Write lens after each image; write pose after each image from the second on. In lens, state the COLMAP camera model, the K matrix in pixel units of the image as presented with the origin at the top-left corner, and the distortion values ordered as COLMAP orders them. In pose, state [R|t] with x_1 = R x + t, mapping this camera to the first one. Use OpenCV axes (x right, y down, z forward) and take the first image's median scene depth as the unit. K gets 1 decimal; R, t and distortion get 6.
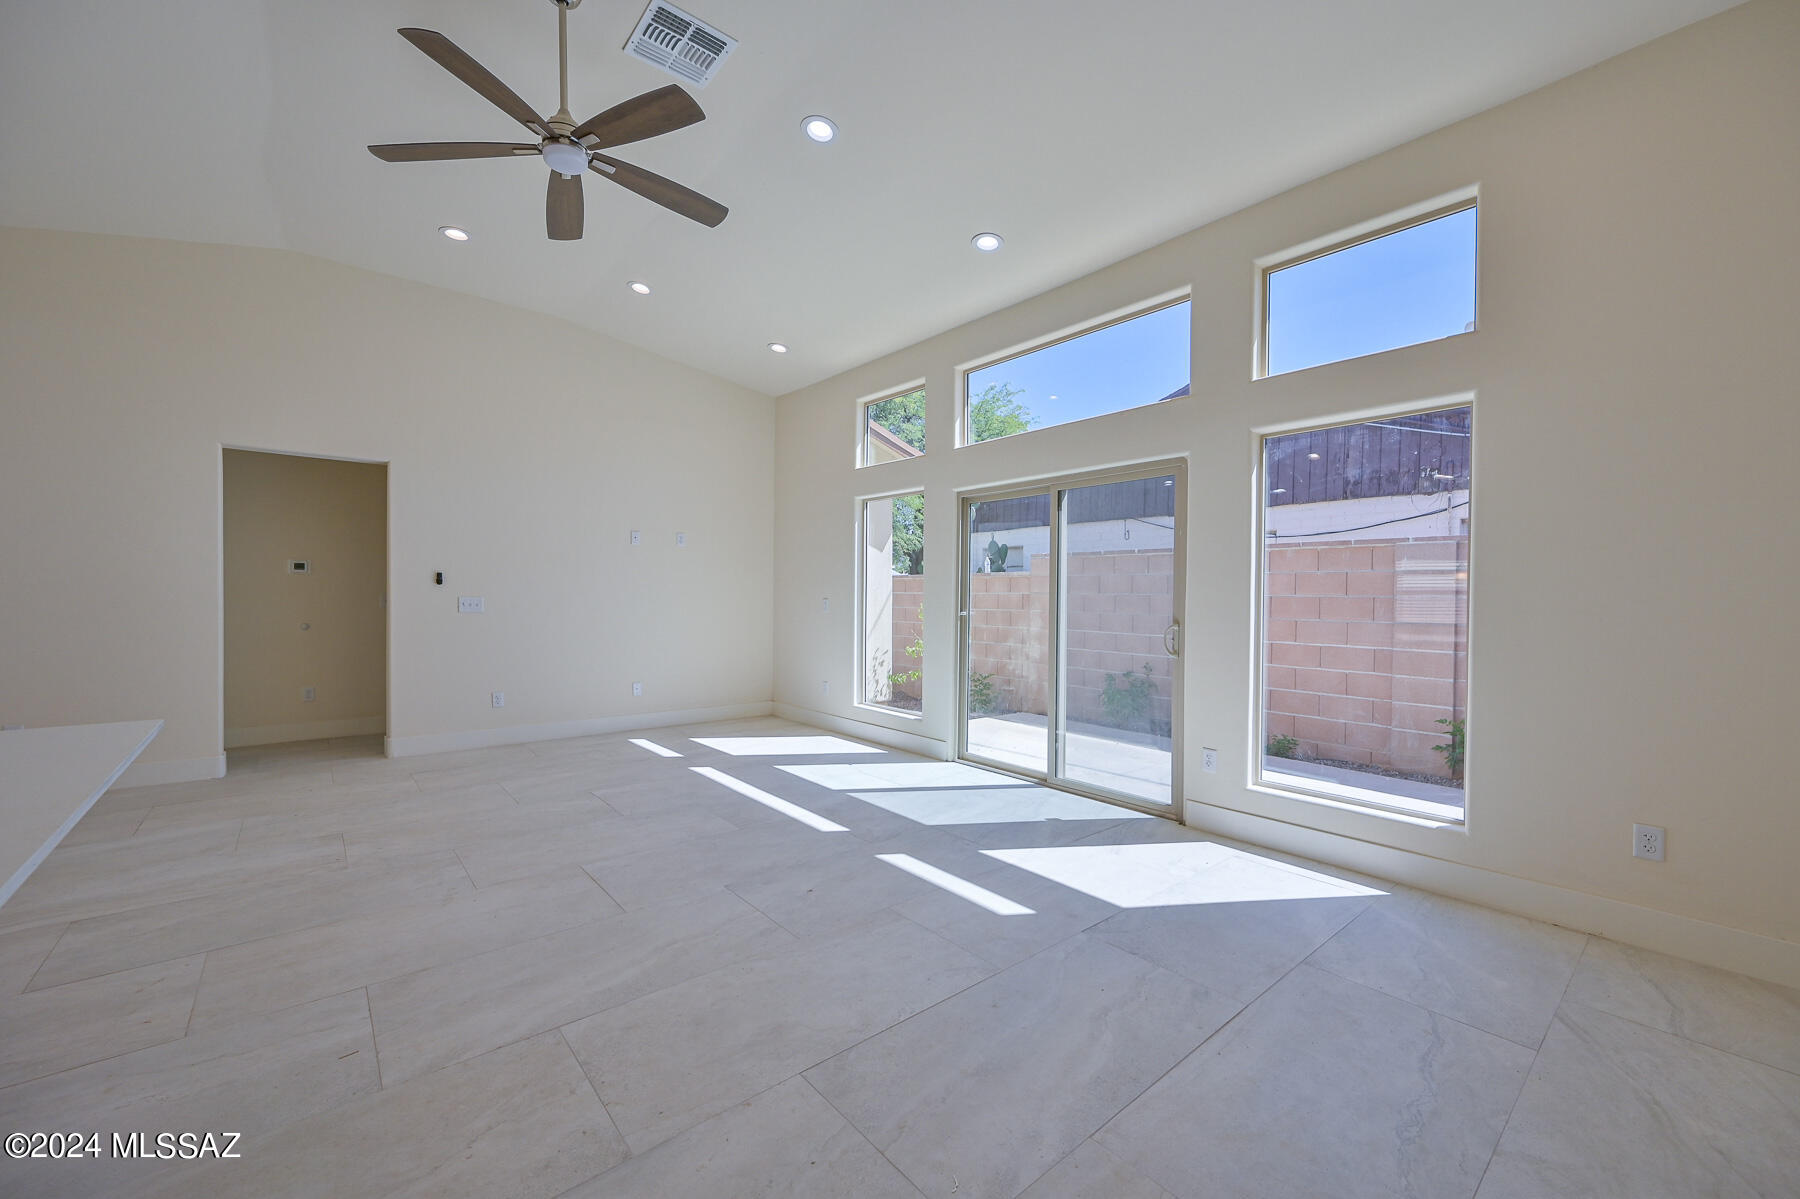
lens RADIAL K [[706.3, 0, 901.0], [0, 706.3, 603.0], [0, 0, 1]] dist [-0.001319, -0.000423]
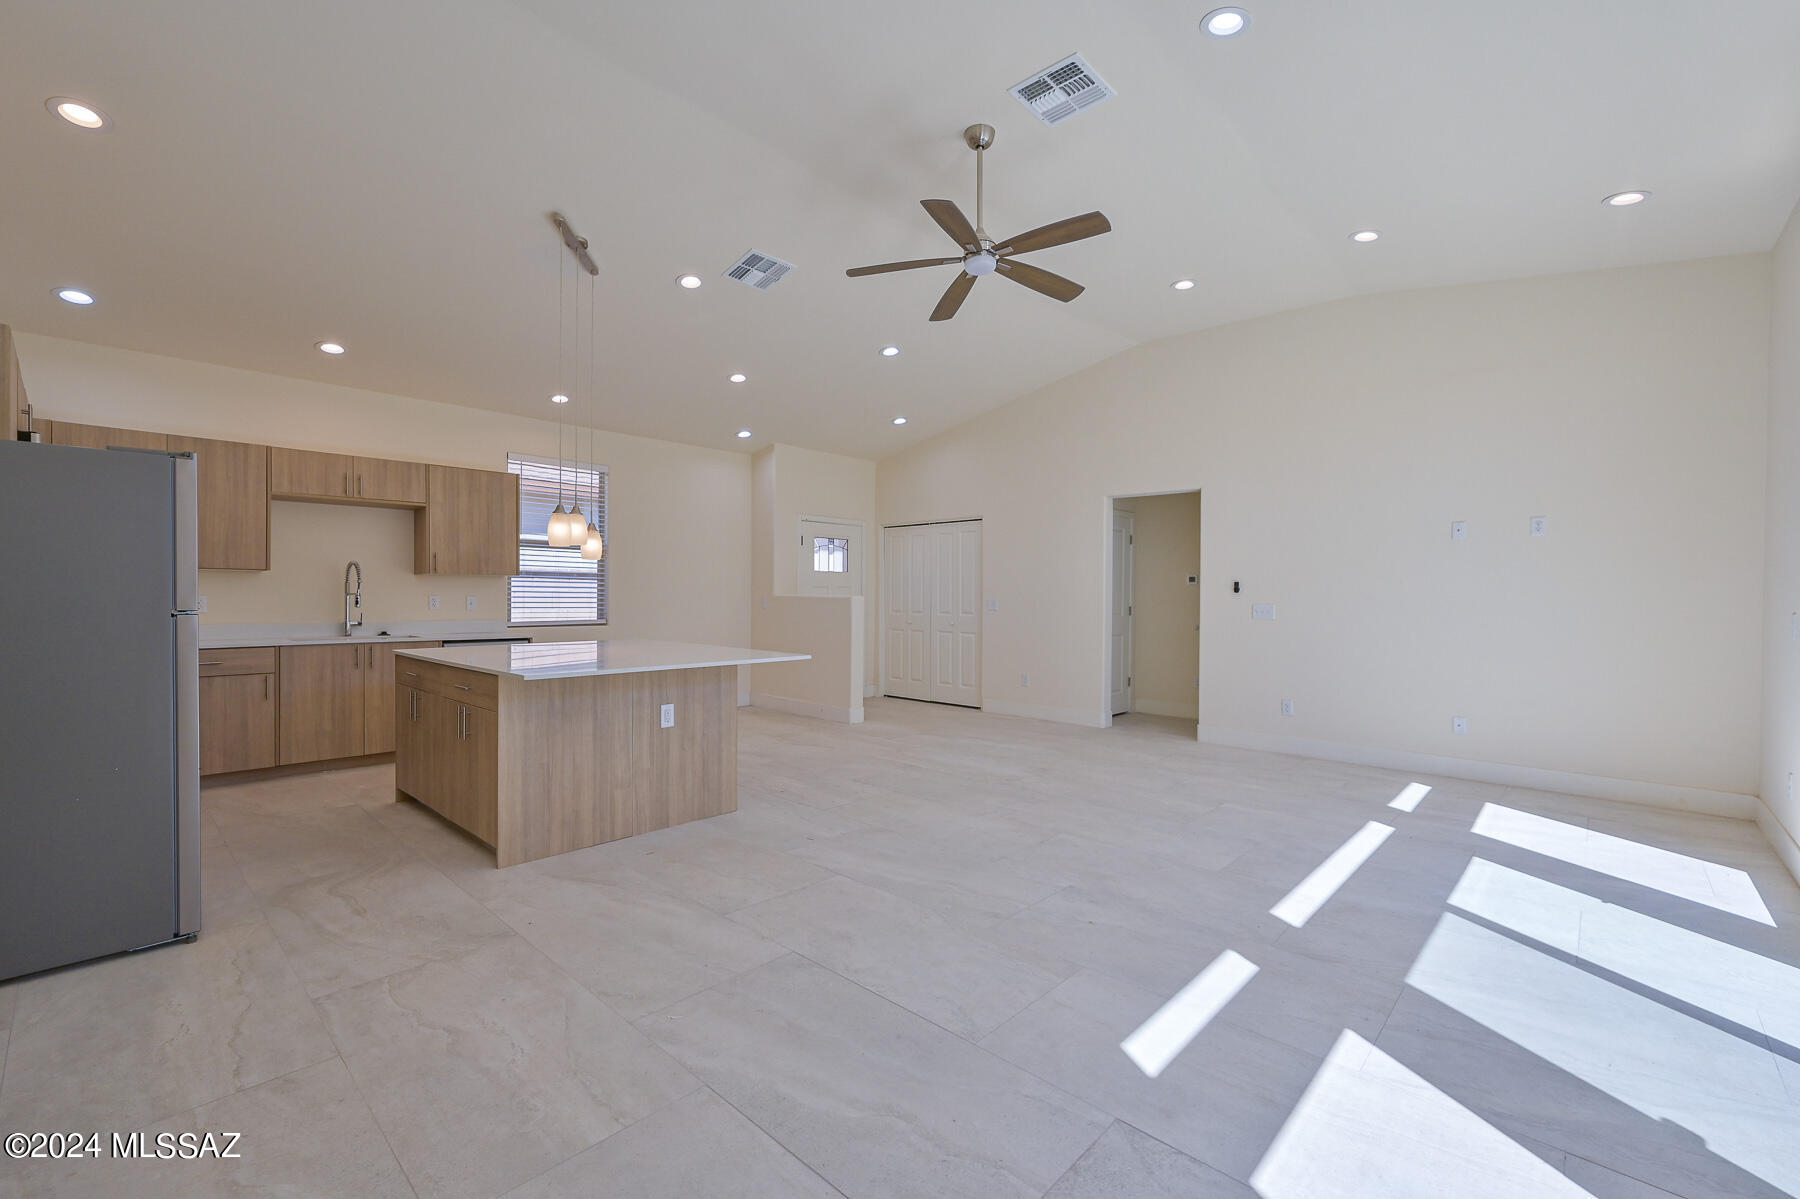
lens RADIAL K [[755.7, 0, 899.3], [0, 755.7, 600.7], [0, 0, 1]] dist [-0.000781, 0.000450]
pose [[0.118124, -0.000341, -0.992999, 0.526525], [-0.019893, 0.999798, -0.002709, -0.000350], [0.992800, 0.020074, 0.118094, 0.409102]]
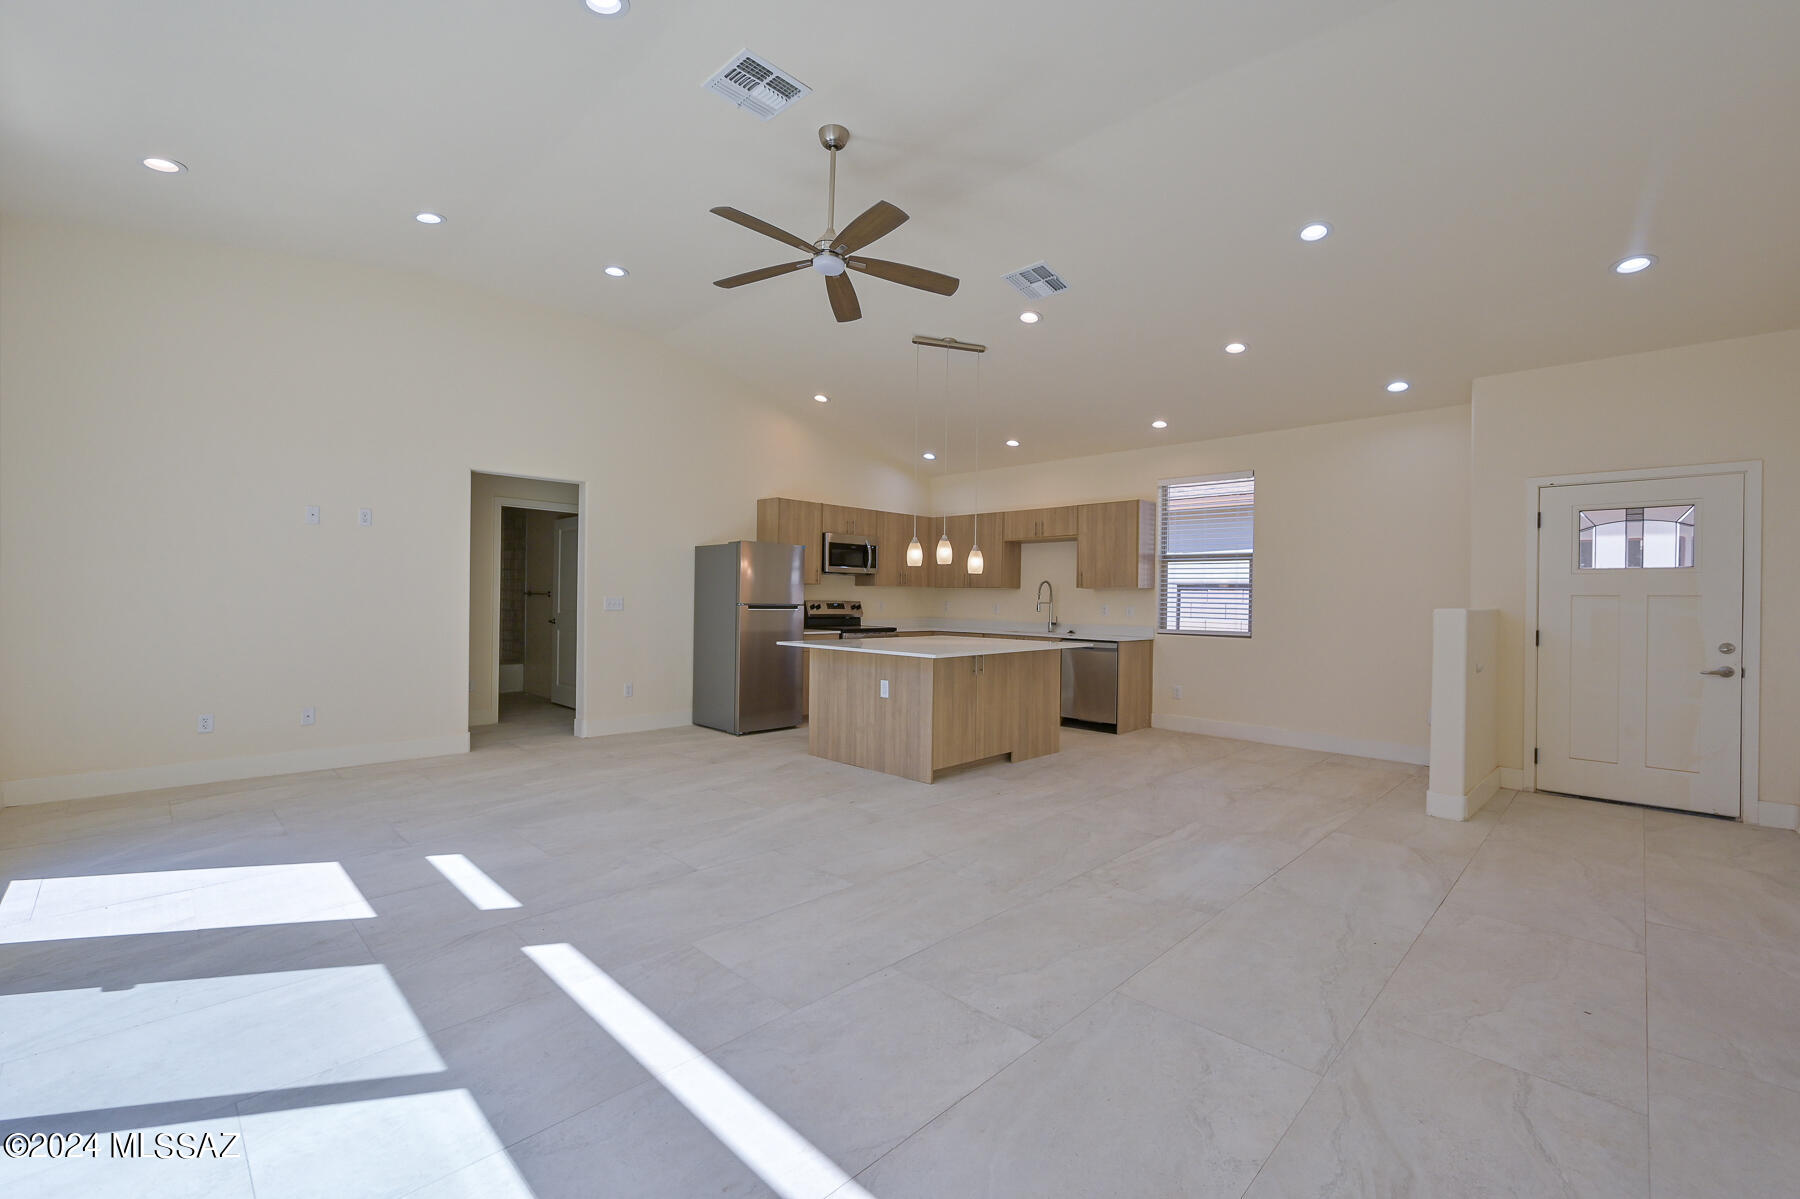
lens RADIAL K [[755.7, 0, 899.3], [0, 755.7, 600.7], [0, 0, 1]] dist [-0.000781, 0.000450]
pose [[-0.995325, -0.024843, -0.093336, -0.286816], [-0.026322, 0.999546, 0.014652, -0.019068], [0.092930, 0.017040, -0.995527, 1.418549]]
